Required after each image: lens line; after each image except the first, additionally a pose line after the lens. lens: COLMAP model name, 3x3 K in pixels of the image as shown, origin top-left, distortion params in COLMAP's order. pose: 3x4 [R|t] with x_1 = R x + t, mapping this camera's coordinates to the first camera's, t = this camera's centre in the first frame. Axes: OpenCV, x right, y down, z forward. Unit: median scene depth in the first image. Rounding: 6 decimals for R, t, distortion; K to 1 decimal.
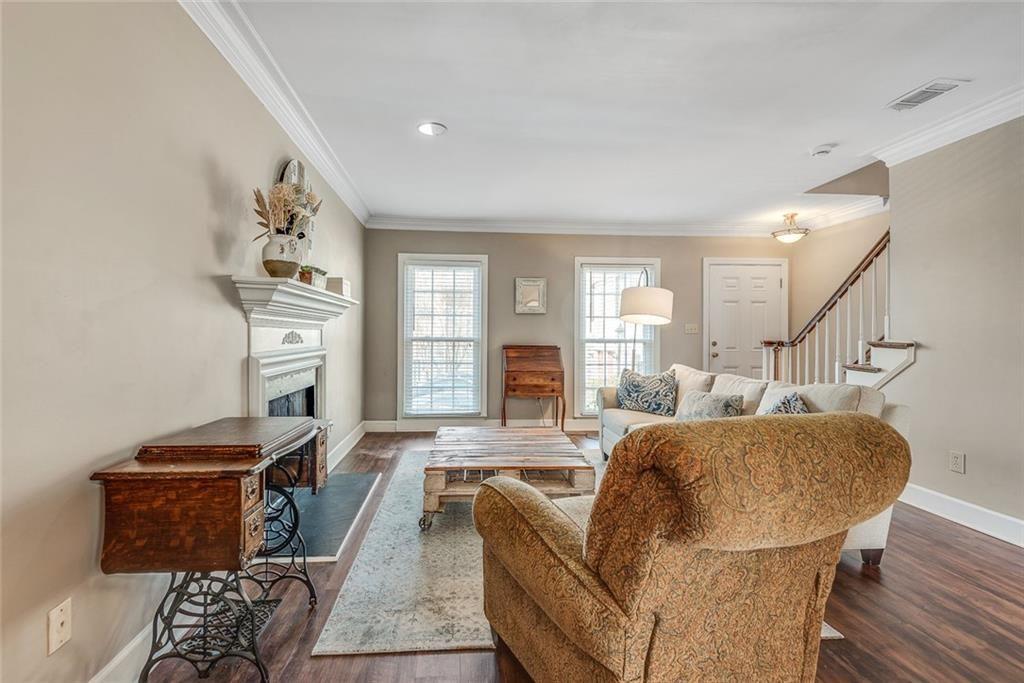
lens RADIAL K [[468.8, 0, 501.4], [0, 468.8, 342.6], [0, 0, 1]] dist [0.014150, -0.006219]
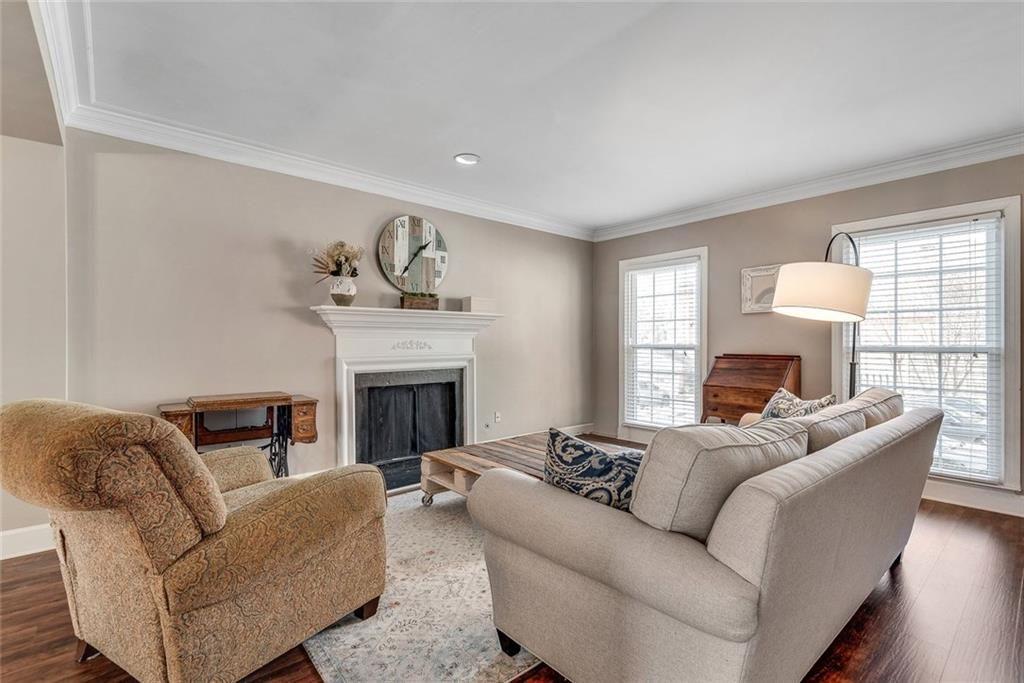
lens RADIAL K [[468.8, 0, 513.8], [0, 468.8, 340.1], [0, 0, 1]] dist [0.014150, -0.006219]
pose [[0.597734, -0.013623, -0.801579, 0.459406], [-0.006543, 0.999739, -0.021871, 0.001928], [0.801668, 0.018318, 0.597489, 0.231034]]
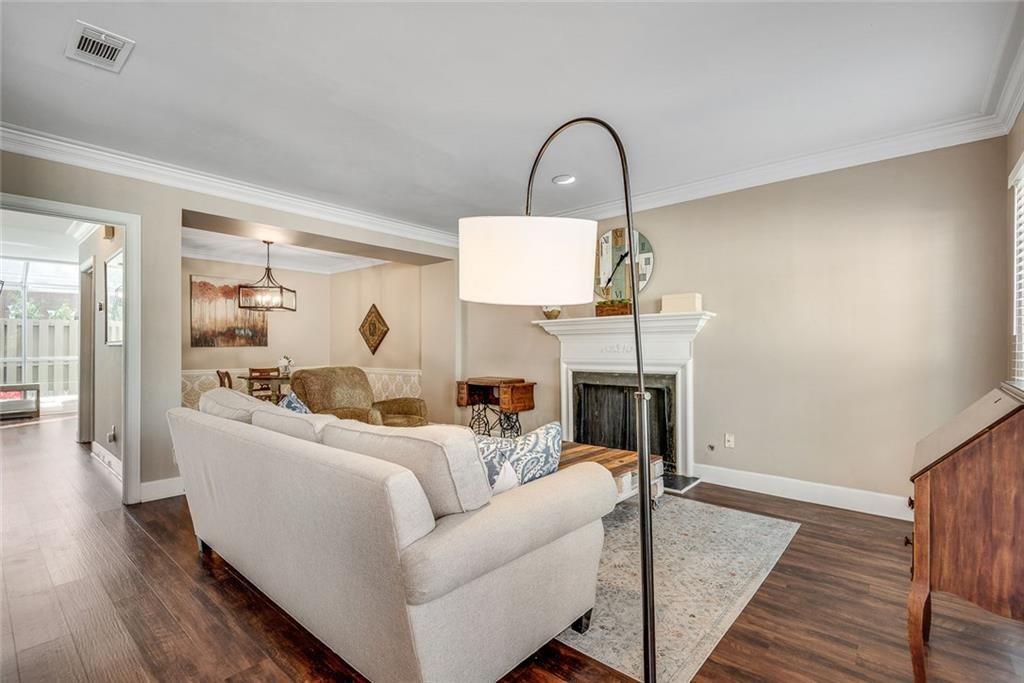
lens RADIAL K [[468.8, 0, 522.1], [0, 468.8, 342.4], [0, 0, 1]] dist [0.014150, -0.006219]
pose [[-0.706656, -0.011570, -0.707462, 0.446624], [-0.010077, 0.999929, -0.006287, -0.009889], [0.707485, 0.002686, -0.706723, 0.986490]]
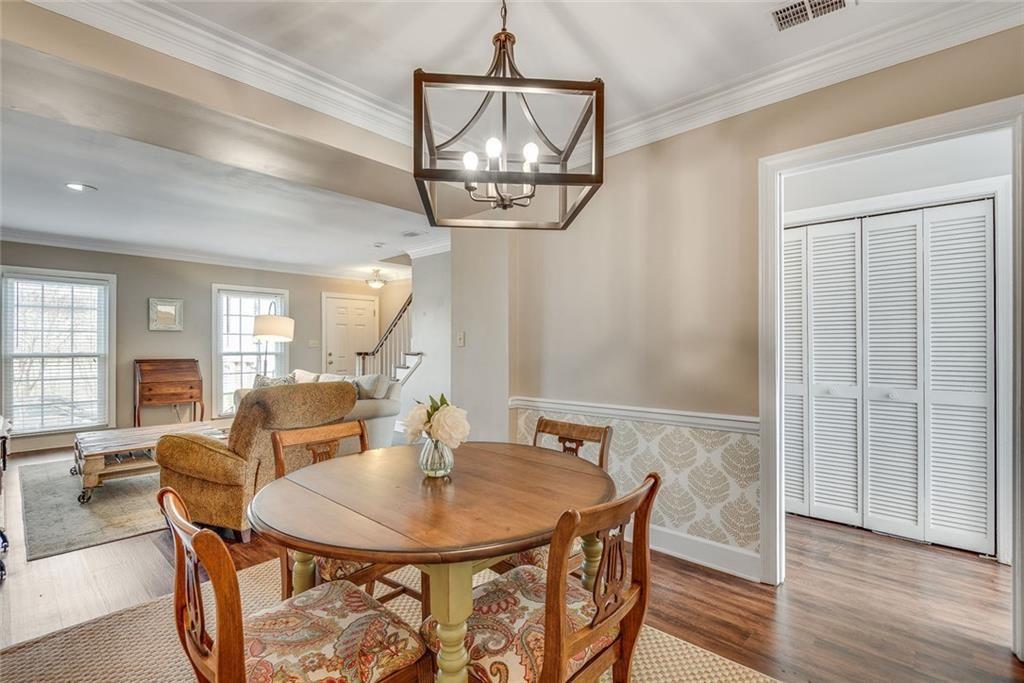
lens RADIAL K [[468.8, 0, 509.3], [0, 468.8, 339.0], [0, 0, 1]] dist [0.014150, -0.006219]
pose [[0.745227, 0.001983, 0.666808, -0.082095], [0.016601, 0.999630, -0.021526, -0.004450], [-0.666604, 0.027111, 0.744918, -0.405531]]
